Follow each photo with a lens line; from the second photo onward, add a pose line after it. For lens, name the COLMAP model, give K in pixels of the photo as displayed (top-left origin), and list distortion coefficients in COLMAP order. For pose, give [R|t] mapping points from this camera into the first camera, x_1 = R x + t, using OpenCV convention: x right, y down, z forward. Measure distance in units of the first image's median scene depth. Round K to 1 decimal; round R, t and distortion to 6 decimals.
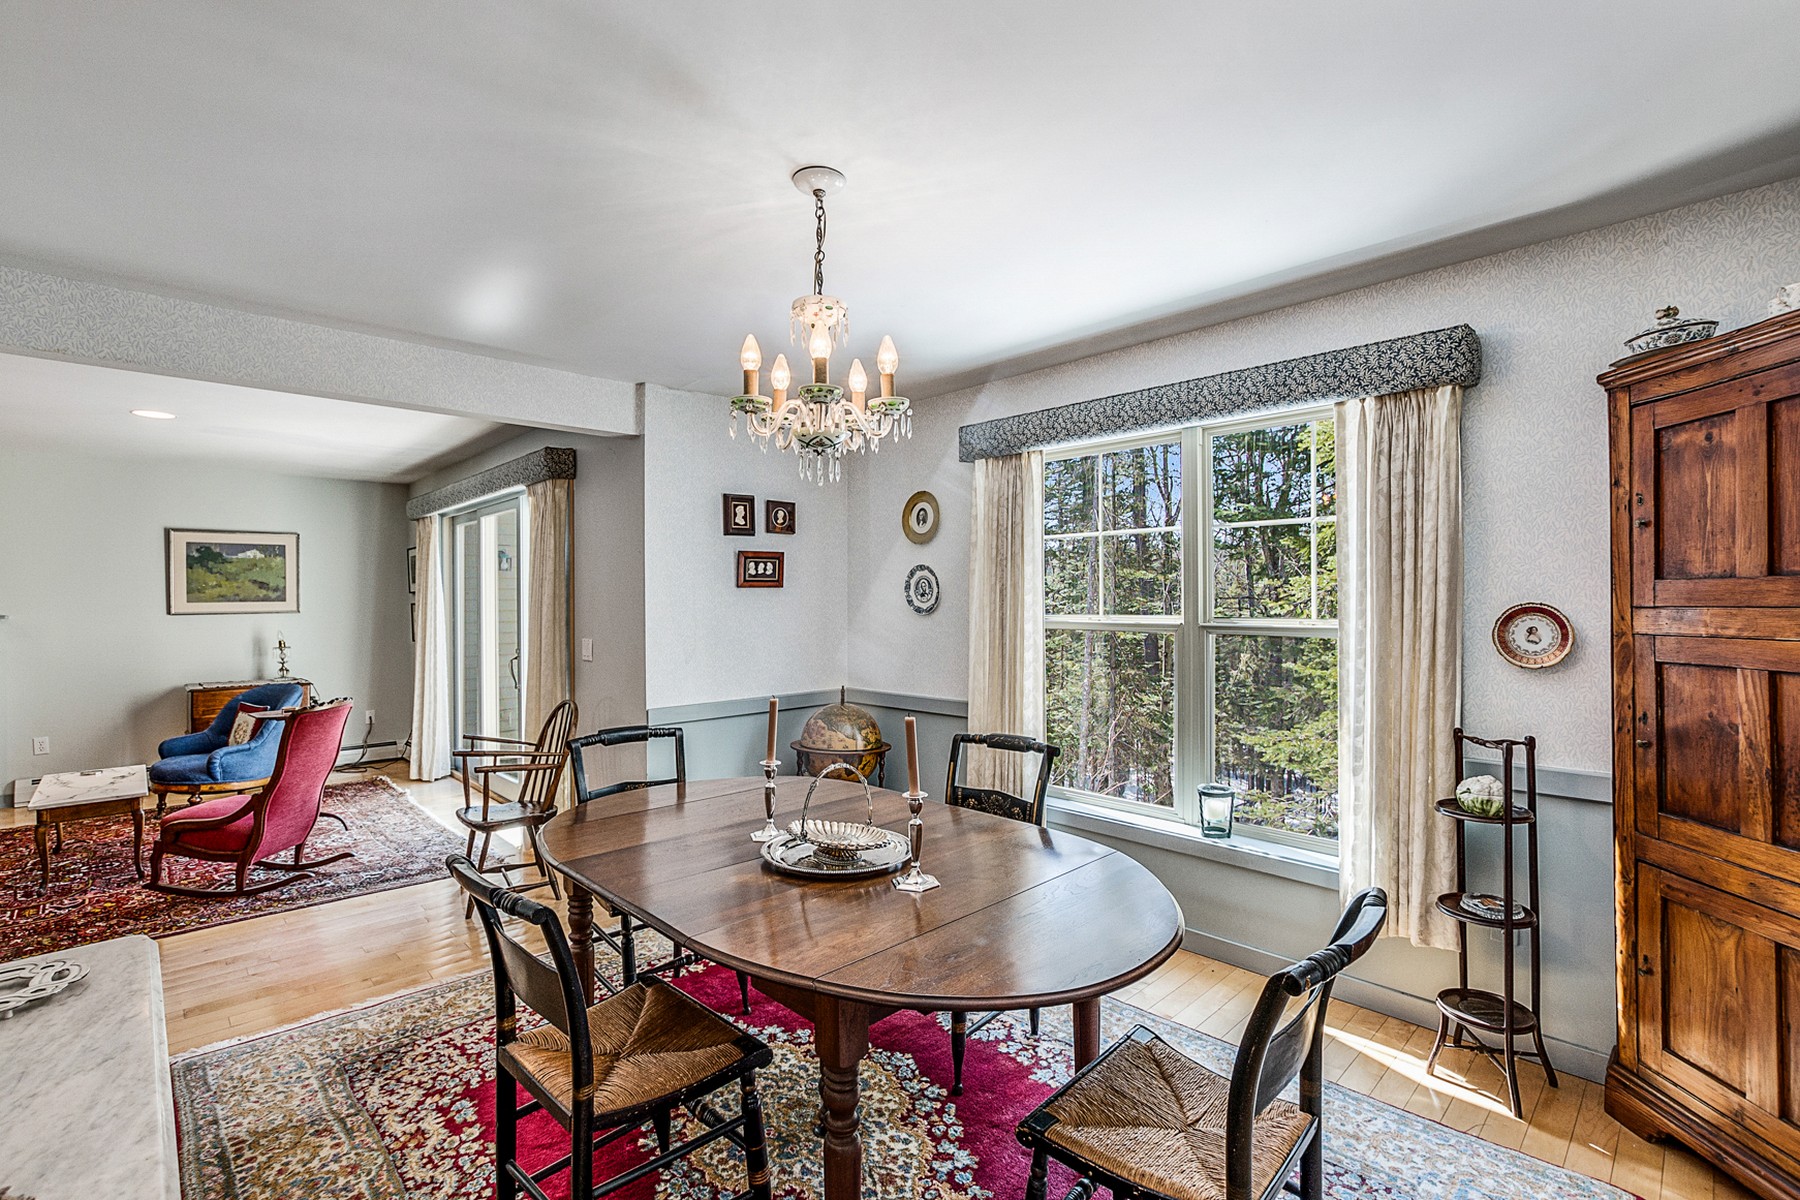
lens RADIAL K [[810.8, 0, 890.3], [0, 810.8, 601.1], [0, 0, 1]] dist [-0.015755, 0.003148]
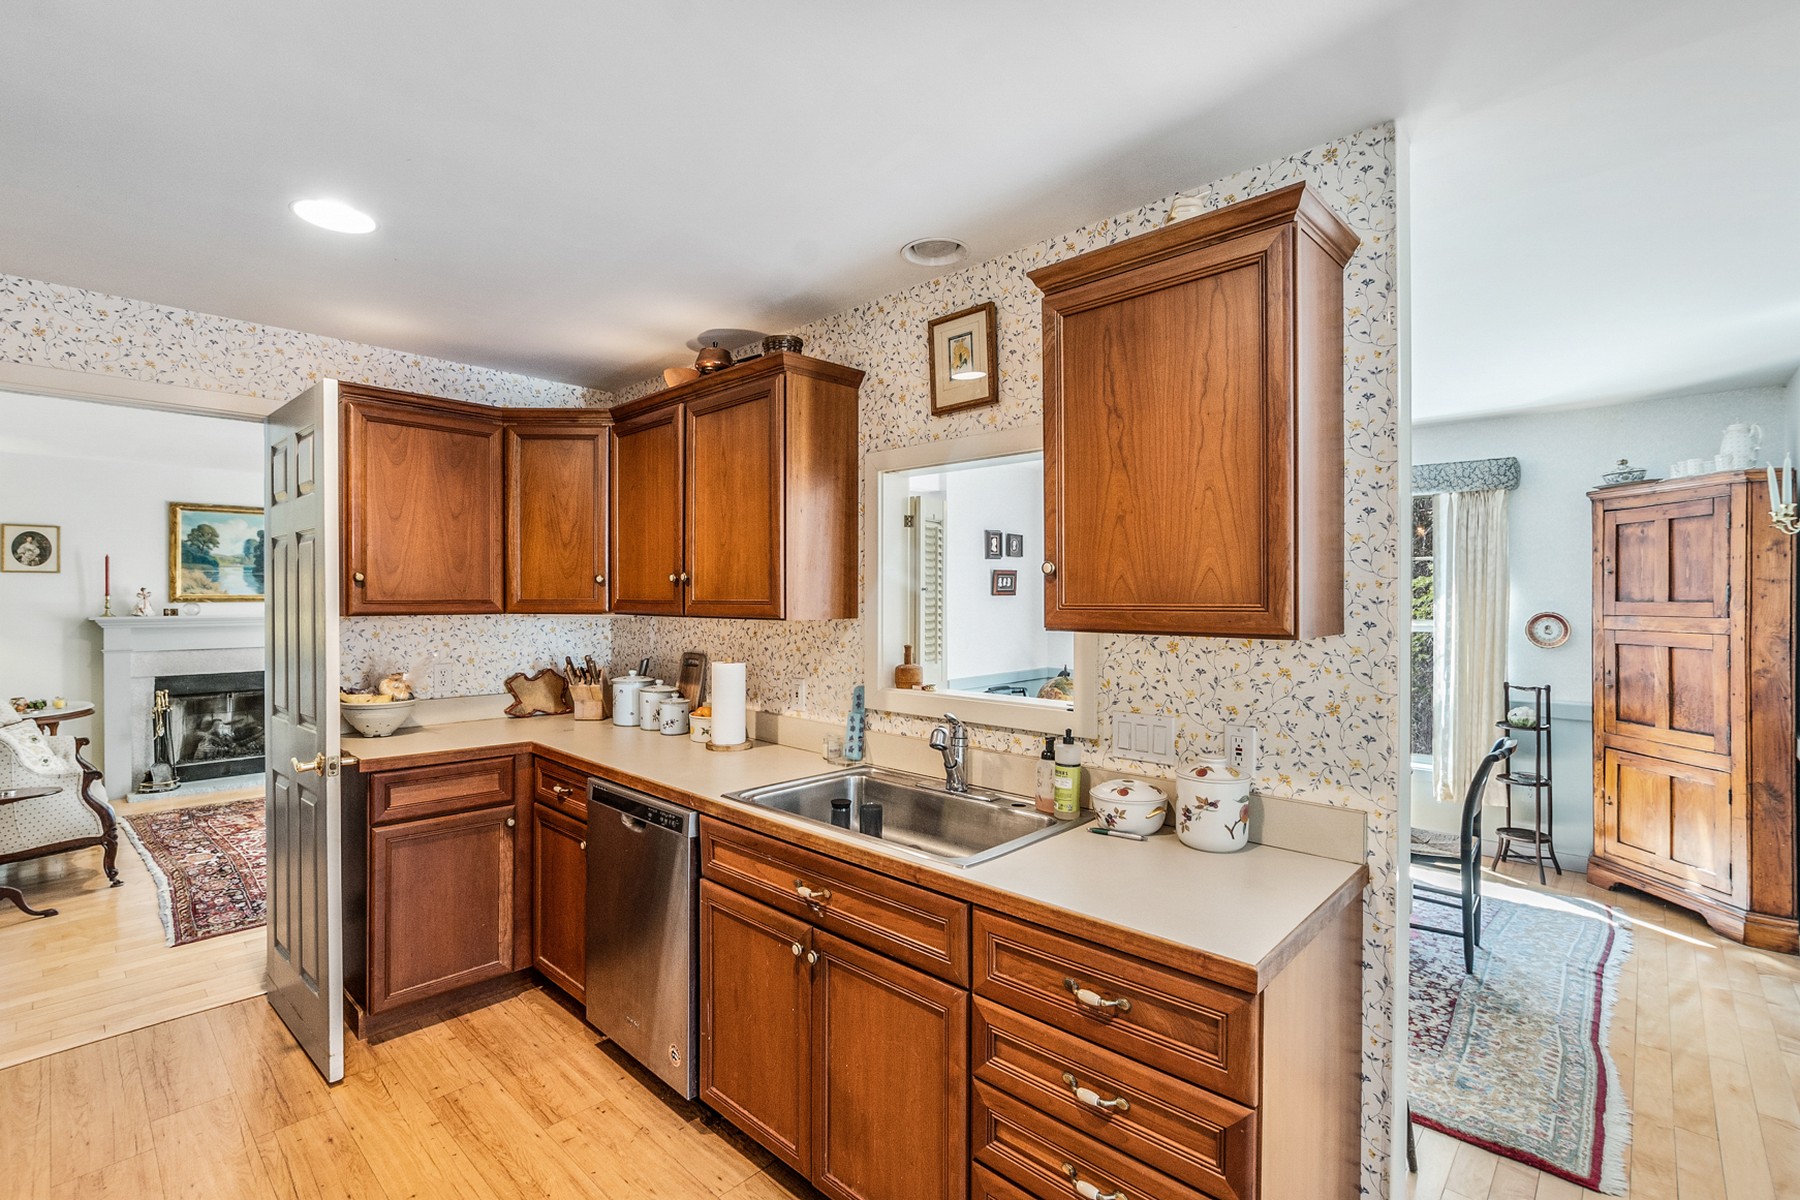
lens RADIAL K [[810.8, 0, 894.9], [0, 810.8, 598.4], [0, 0, 1]] dist [-0.015755, 0.003148]
pose [[0.998908, 0.001084, 0.046714, -0.716096], [-0.001425, 0.999973, 0.007274, -0.037280], [-0.046705, -0.007333, 0.998882, -0.700043]]
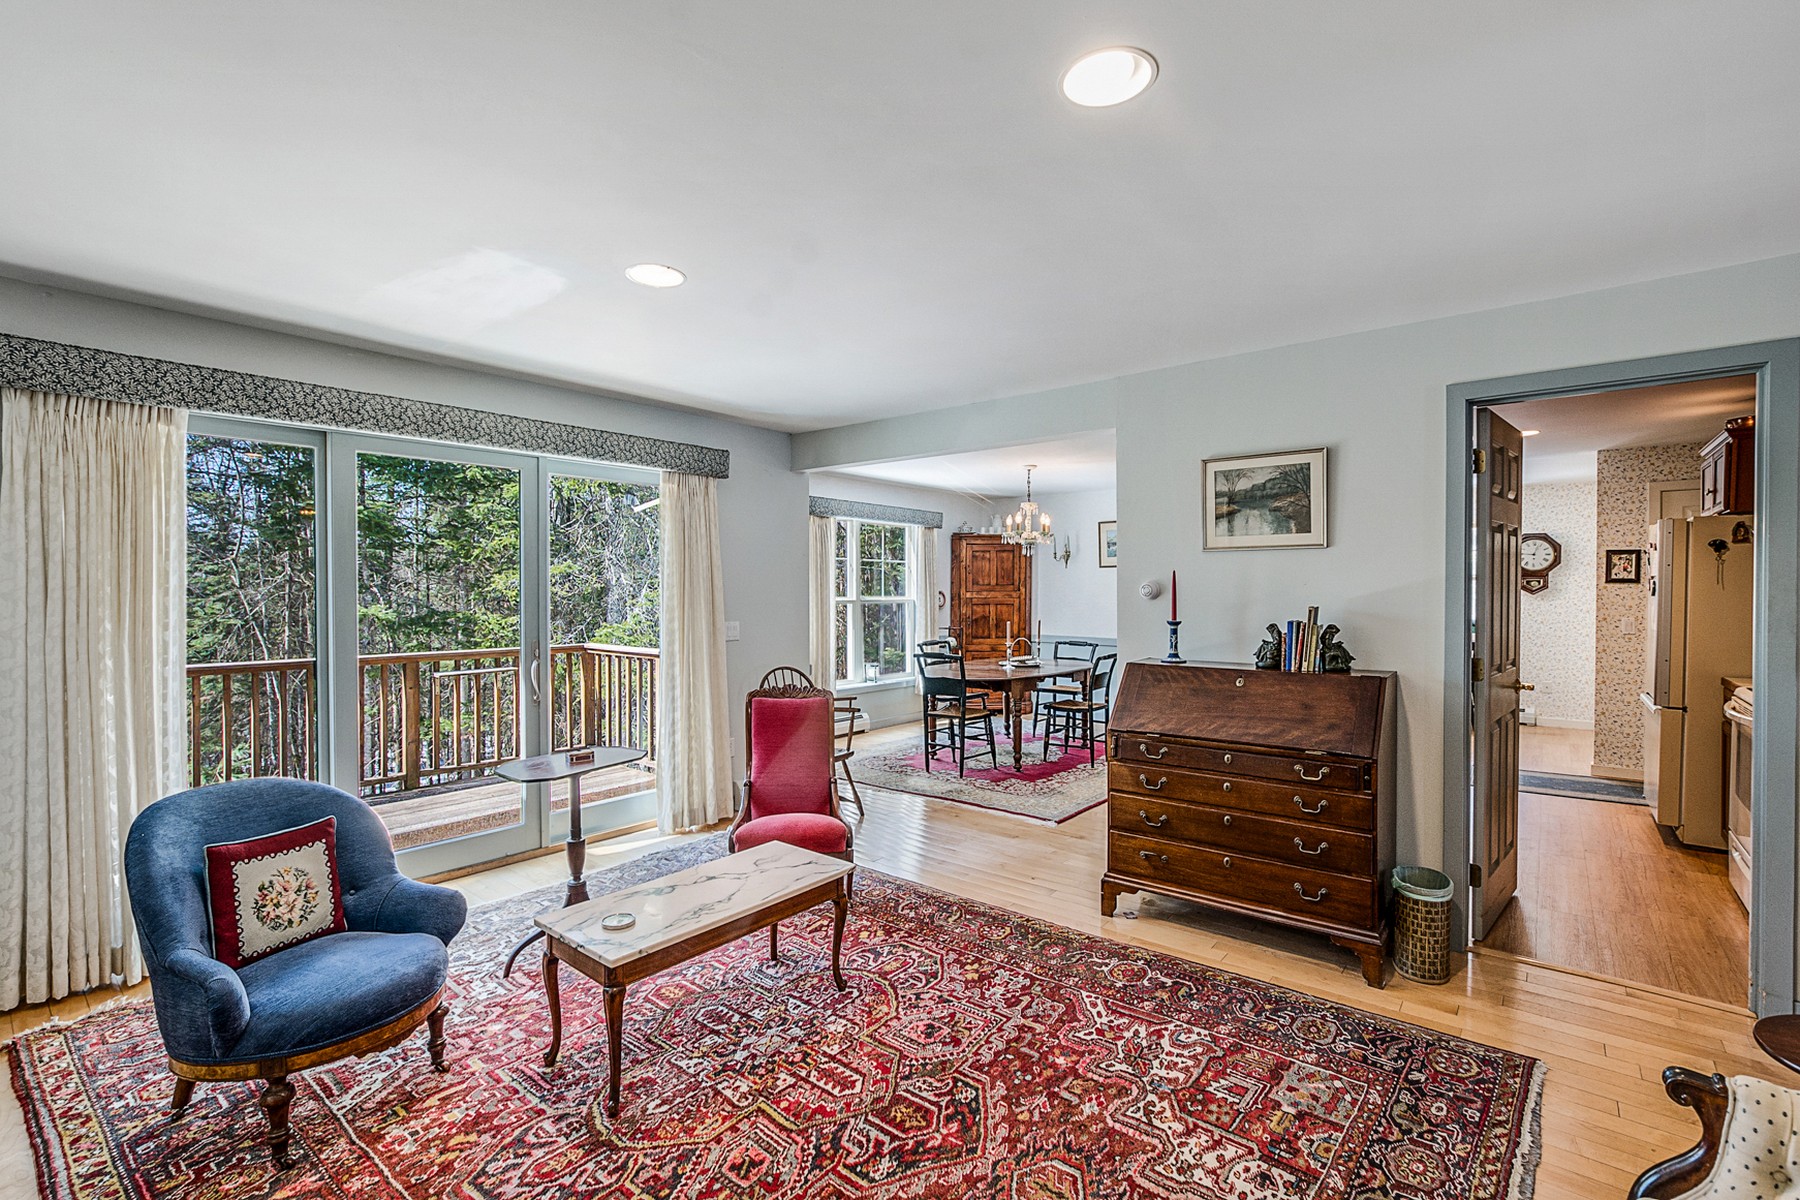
lens RADIAL K [[810.8, 0, 893.7], [0, 810.8, 598.1], [0, 0, 1]] dist [-0.015755, 0.003148]
pose [[-0.117454, -0.010275, 0.993025, -2.703649], [-0.003044, 0.999946, 0.009986, 0.000006], [-0.993074, -0.001849, -0.117479, 1.558079]]
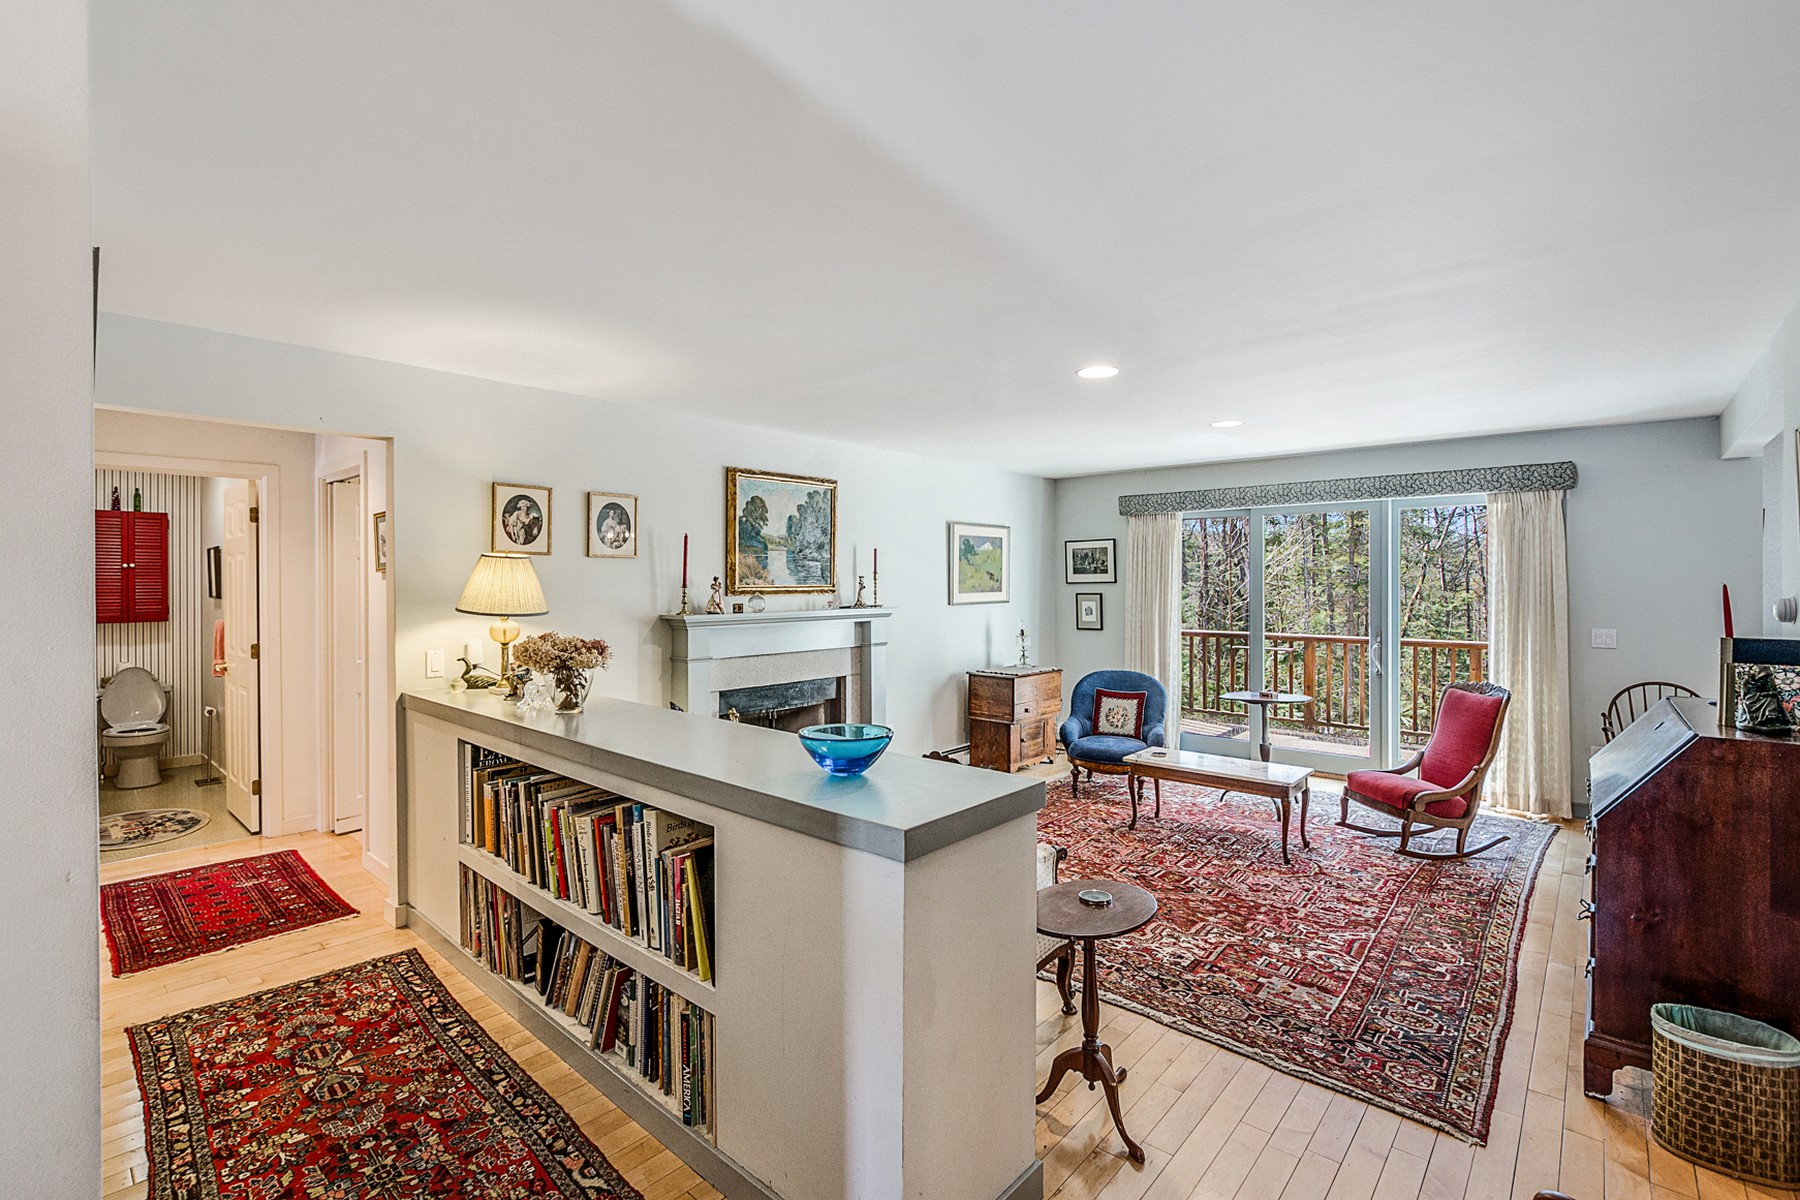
lens RADIAL K [[810.8, 0, 900.7], [0, 810.8, 591.9], [0, 0, 1]] dist [-0.015755, 0.003148]
pose [[0.995773, -0.001157, 0.091846, -2.558021], [-0.000724, 0.999791, 0.020452, -0.053323], [-0.091850, -0.020432, 0.995563, -0.102620]]
